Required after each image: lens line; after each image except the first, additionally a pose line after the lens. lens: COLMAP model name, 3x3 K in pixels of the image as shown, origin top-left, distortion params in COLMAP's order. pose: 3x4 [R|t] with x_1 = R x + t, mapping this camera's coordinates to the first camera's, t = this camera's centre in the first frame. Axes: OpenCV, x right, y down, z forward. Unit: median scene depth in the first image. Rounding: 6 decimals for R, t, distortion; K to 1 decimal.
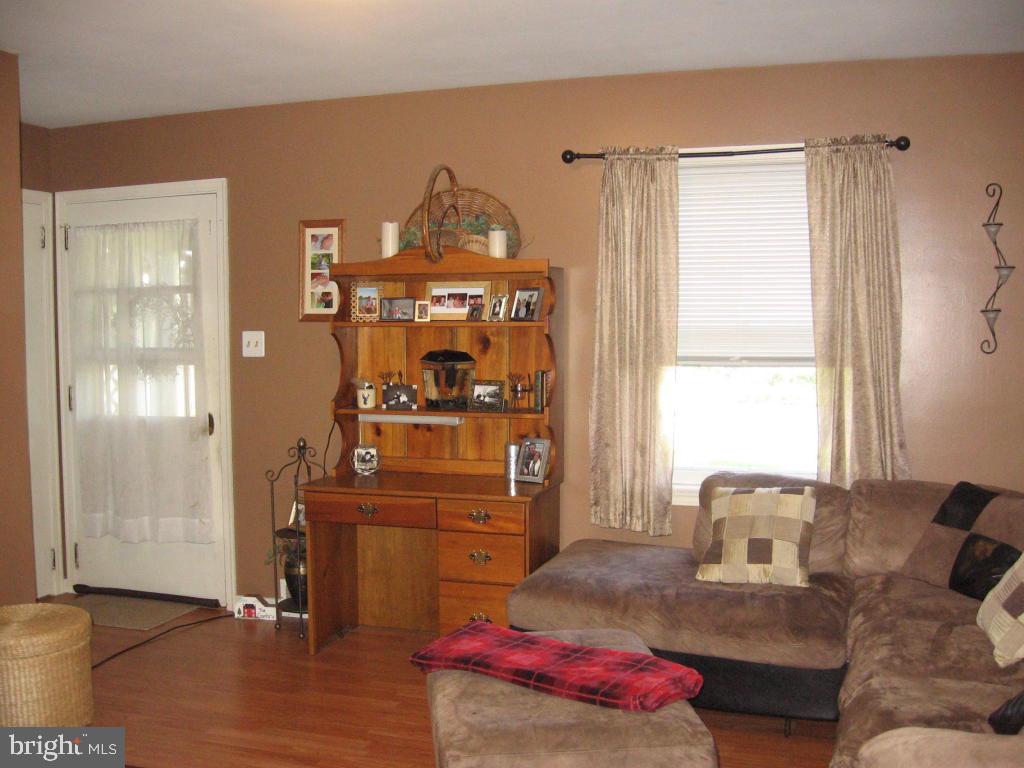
lens RADIAL K [[1069.0, 0, 513.2], [0, 1069.0, 387.5], [0, 0, 1]] dist [-0.122988, 0.032347]
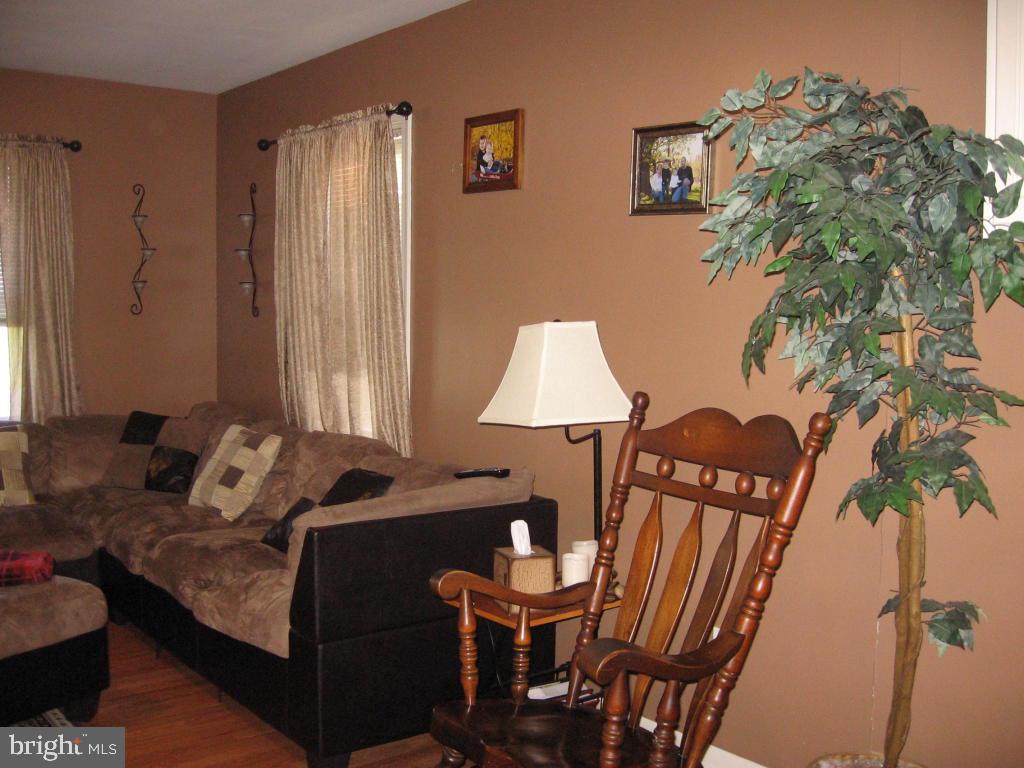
lens RADIAL K [[1069.0, 0, 513.2], [0, 1069.0, 387.5], [0, 0, 1]] dist [-0.122988, 0.032347]
pose [[0.542215, -0.049209, 0.838797, -0.403354], [0.033336, 0.998757, 0.037044, 0.026214], [-0.839578, 0.007876, 0.543182, -0.113750]]
